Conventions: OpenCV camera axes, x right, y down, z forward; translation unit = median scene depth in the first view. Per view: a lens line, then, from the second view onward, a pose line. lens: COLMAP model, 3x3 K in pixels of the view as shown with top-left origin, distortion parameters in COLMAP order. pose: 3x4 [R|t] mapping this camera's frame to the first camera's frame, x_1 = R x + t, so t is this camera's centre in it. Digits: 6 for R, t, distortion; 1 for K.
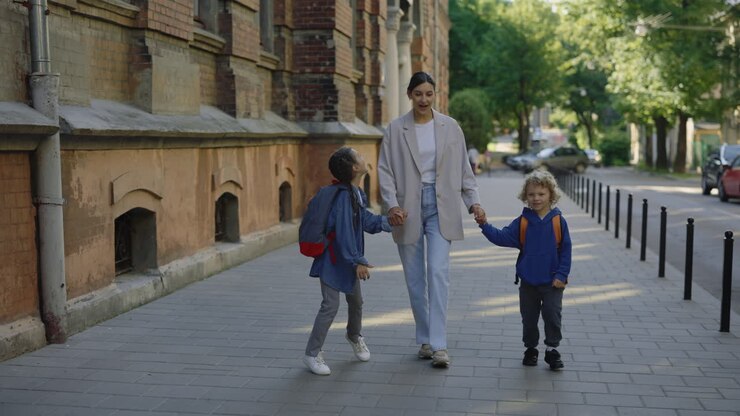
lens RADIAL K [[1226.5, 0, 370.0], [0, 1226.5, 208.0], [0, 0, 1]] dist [-0.054838, 0.060834]
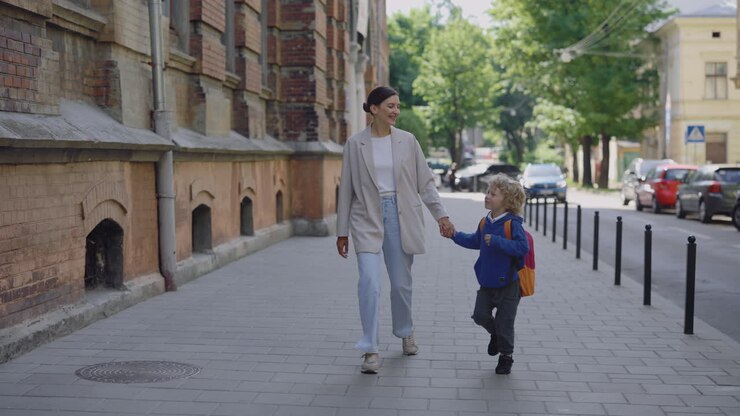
lens RADIAL K [[1226.5, 0, 370.0], [0, 1226.5, 208.0], [0, 0, 1]] dist [-0.054838, 0.060834]
pose [[0.998387, -0.004203, 0.056623, -0.043632], [0.005061, 0.999874, -0.015028, 0.014566], [-0.056553, 0.015290, 0.998283, -0.223080]]
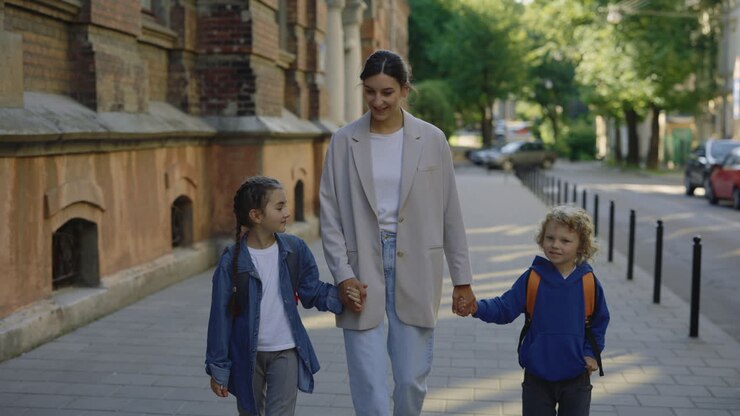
lens RADIAL K [[1226.5, 0, 370.0], [0, 1226.5, 208.0], [0, 0, 1]] dist [-0.054838, 0.060834]
pose [[0.999531, -0.003096, 0.030450, 0.022124], [0.002924, 0.999979, 0.005698, -0.016213], [-0.030467, -0.005606, 0.999520, 0.218862]]
